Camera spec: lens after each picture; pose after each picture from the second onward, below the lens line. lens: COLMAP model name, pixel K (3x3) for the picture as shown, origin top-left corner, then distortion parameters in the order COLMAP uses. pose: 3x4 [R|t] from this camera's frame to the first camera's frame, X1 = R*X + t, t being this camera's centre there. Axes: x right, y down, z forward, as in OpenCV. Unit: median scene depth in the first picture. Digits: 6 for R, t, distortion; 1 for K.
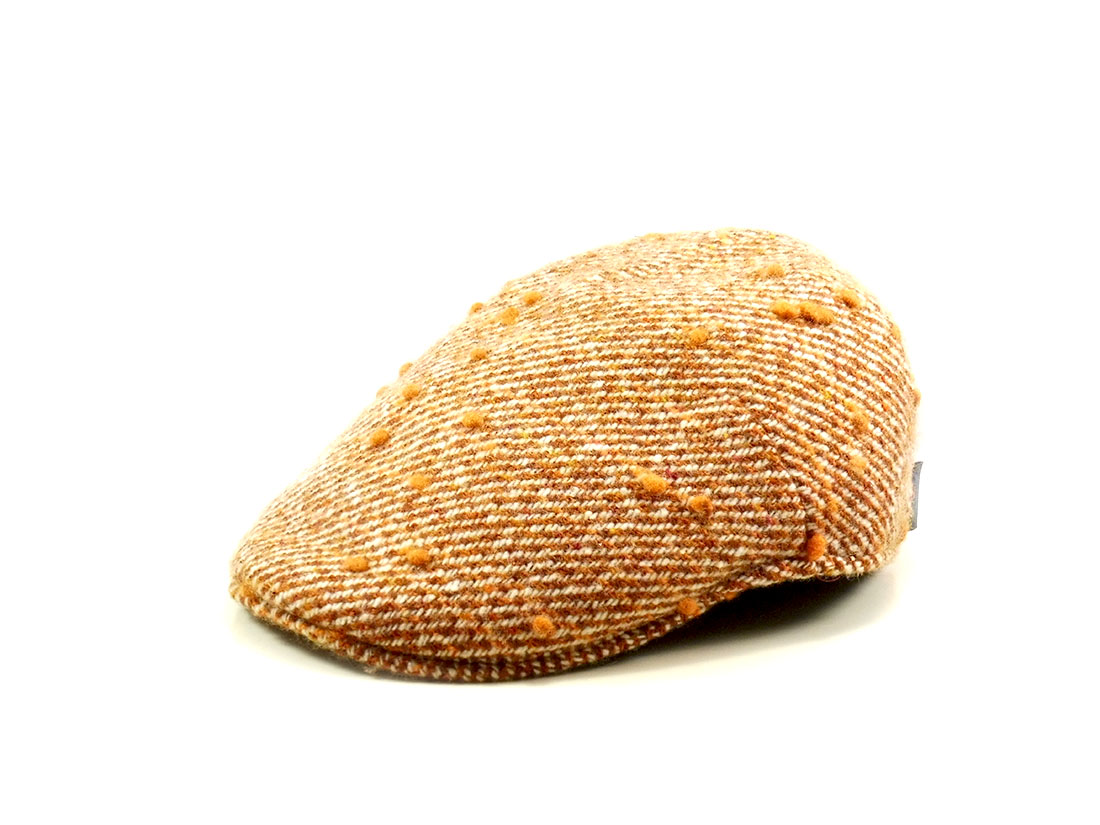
lens RADIAL K [[3388.0, 0, 540.1], [0, 3388.0, 413.9], [0, 0, 1]] dist [1.883893, -72.668410]
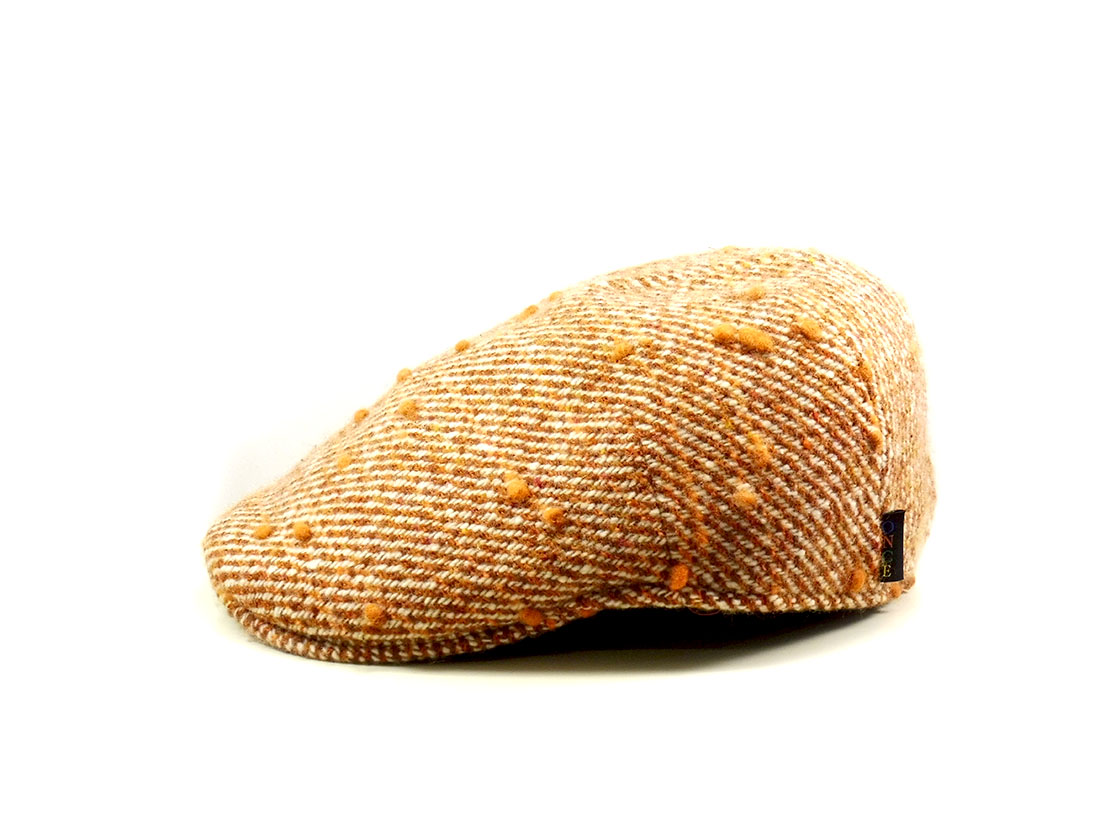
lens RADIAL K [[3388.0, 0, 540.1], [0, 3388.0, 413.9], [0, 0, 1]] dist [1.883893, -72.668410]
pose [[0.861679, 0.114199, -0.494437, 0.524835], [-0.112217, 0.993108, 0.033811, -0.035765], [0.494890, 0.026350, 0.868556, 0.138615]]
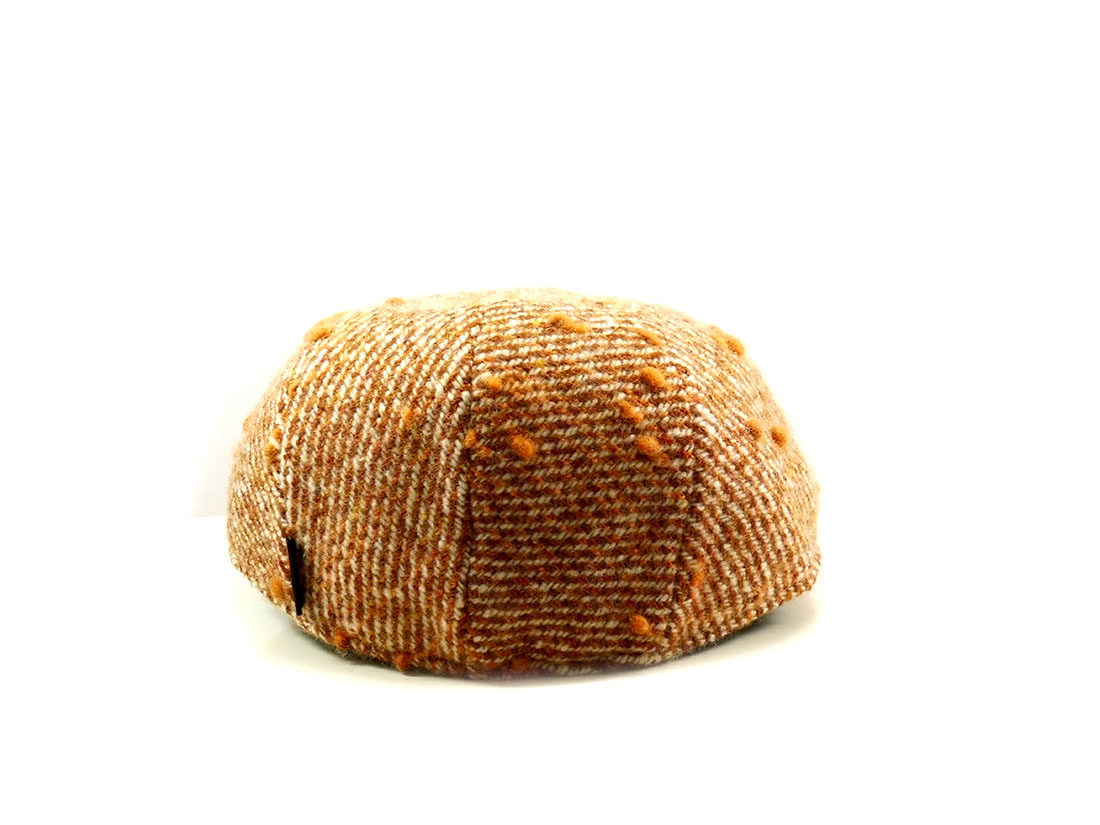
lens RADIAL K [[3388.0, 0, 540.1], [0, 3388.0, 413.9], [0, 0, 1]] dist [1.883893, -72.668410]
pose [[-0.725805, 0.172024, -0.666044, 0.713716], [-0.139817, 0.911127, 0.387685, -0.408516], [0.673542, 0.374508, -0.637248, 1.732468]]
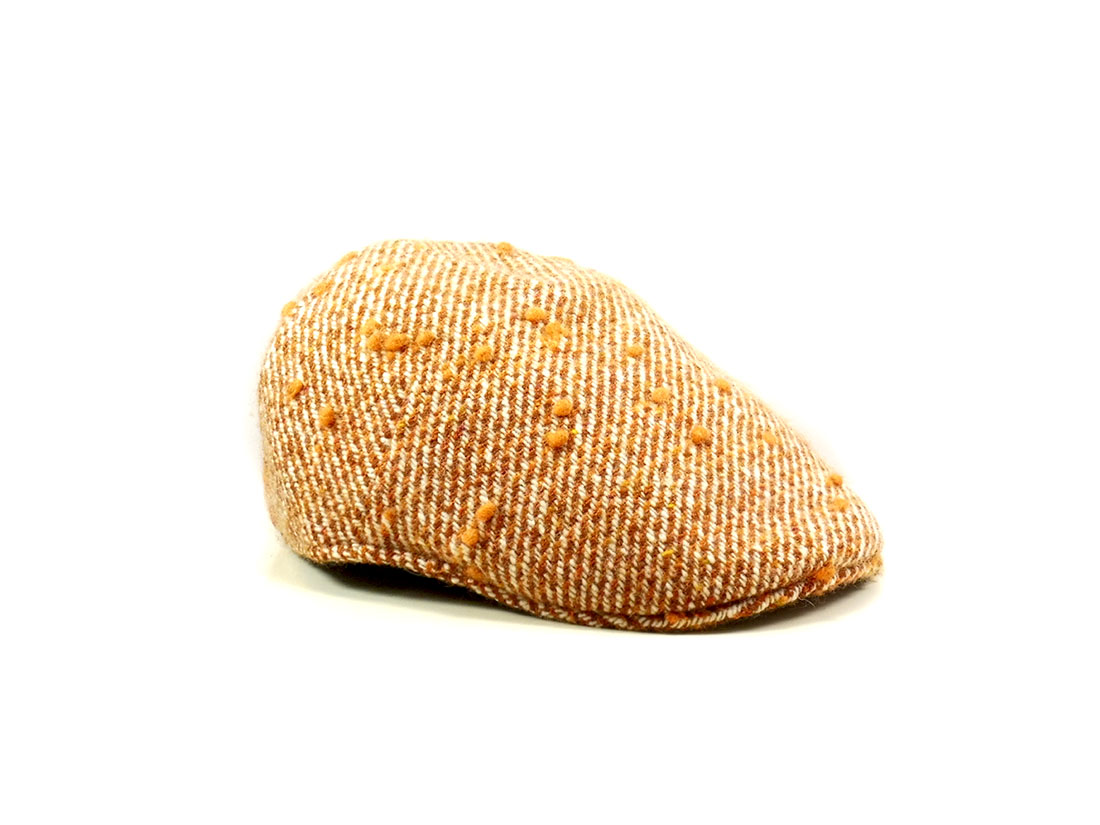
lens RADIAL K [[3388.0, 0, 540.1], [0, 3388.0, 413.9], [0, 0, 1]] dist [1.883893, -72.668410]
pose [[-0.290672, -0.205332, 0.934531, -1.076816], [0.234694, 0.931565, 0.277679, -0.321884], [-0.927593, 0.300042, -0.222589, 1.329992]]
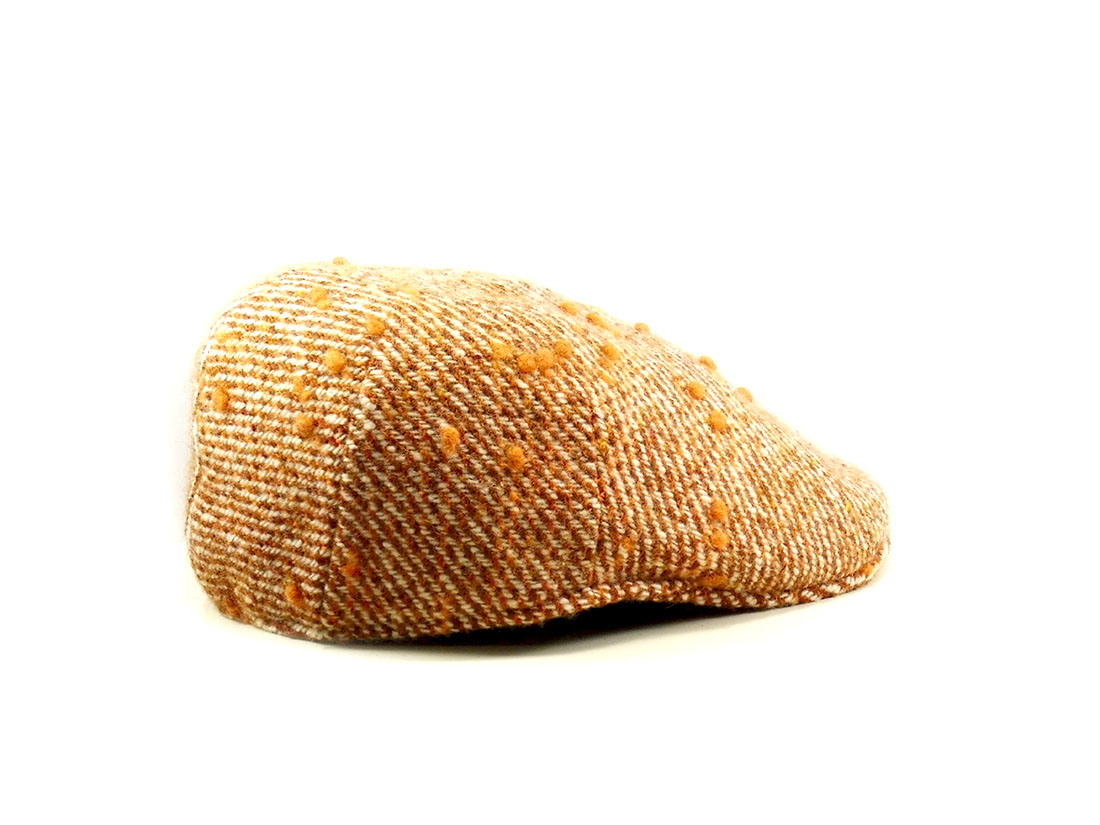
lens RADIAL K [[3388.0, 0, 540.1], [0, 3388.0, 413.9], [0, 0, 1]] dist [1.883893, -72.668410]
pose [[-0.972923, -0.027639, 0.229472, -0.232693], [0.076334, 0.898690, 0.431890, -0.455624], [-0.218161, 0.437712, -0.872246, 1.986833]]
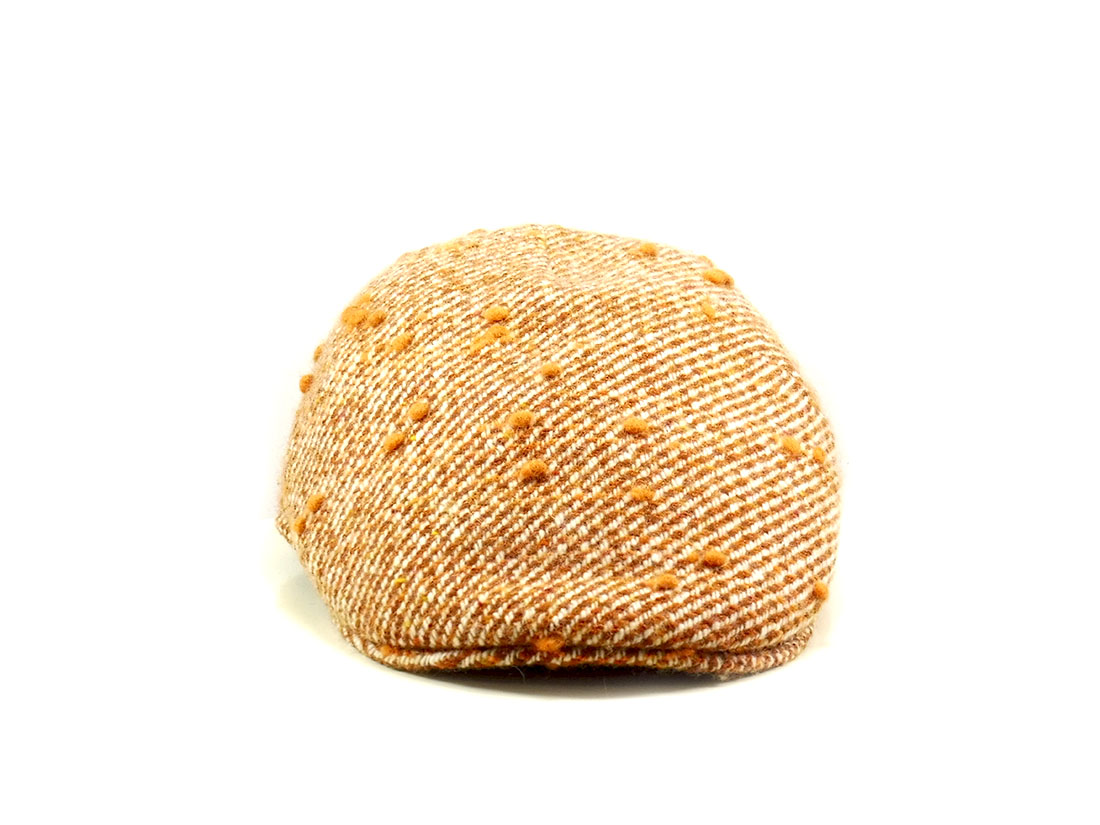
lens RADIAL K [[3388.0, 0, 540.1], [0, 3388.0, 413.9], [0, 0, 1]] dist [1.883893, -72.668410]
pose [[0.522285, -0.183266, 0.832846, -0.880840], [0.197046, 0.976140, 0.091228, -0.100009], [-0.829693, 0.116462, 0.545935, 0.483113]]
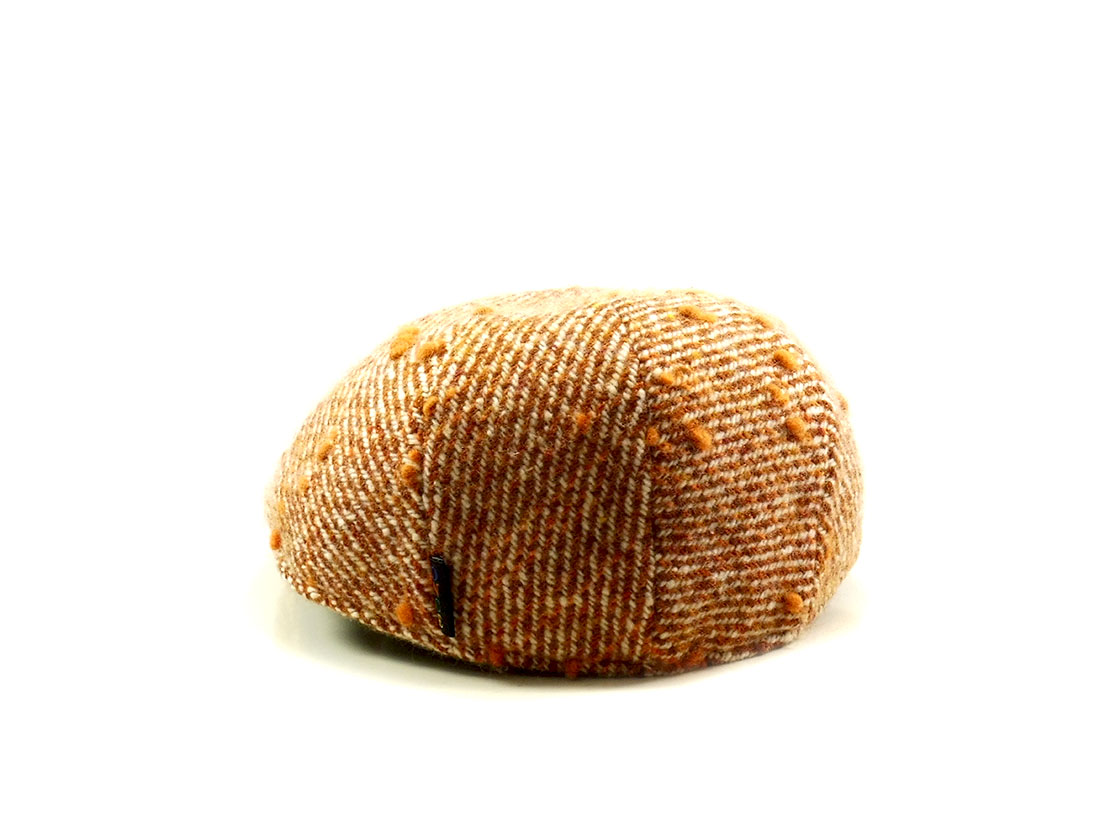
lens RADIAL K [[3388.0, 0, 540.1], [0, 3388.0, 413.9], [0, 0, 1]] dist [1.883893, -72.668410]
pose [[-0.348653, 0.223025, -0.910330, 0.969762], [-0.201105, 0.930852, 0.305075, -0.320634], [0.915422, 0.289437, -0.279693, 1.352890]]
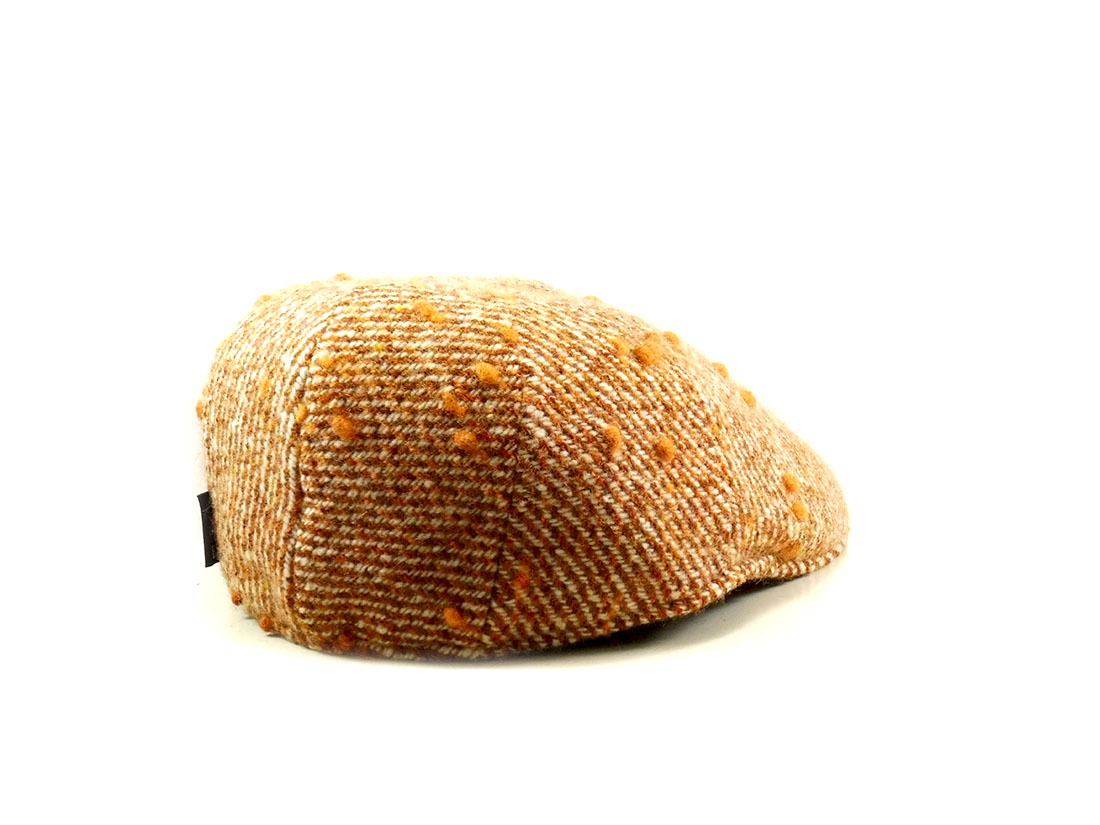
lens RADIAL K [[3388.0, 0, 540.1], [0, 3388.0, 413.9], [0, 0, 1]] dist [1.883893, -72.668410]
pose [[-0.963711, 0.080743, -0.254445, 0.279813], [-0.040750, 0.897494, 0.439141, -0.461238], [0.263820, 0.433573, -0.861634, 1.972526]]
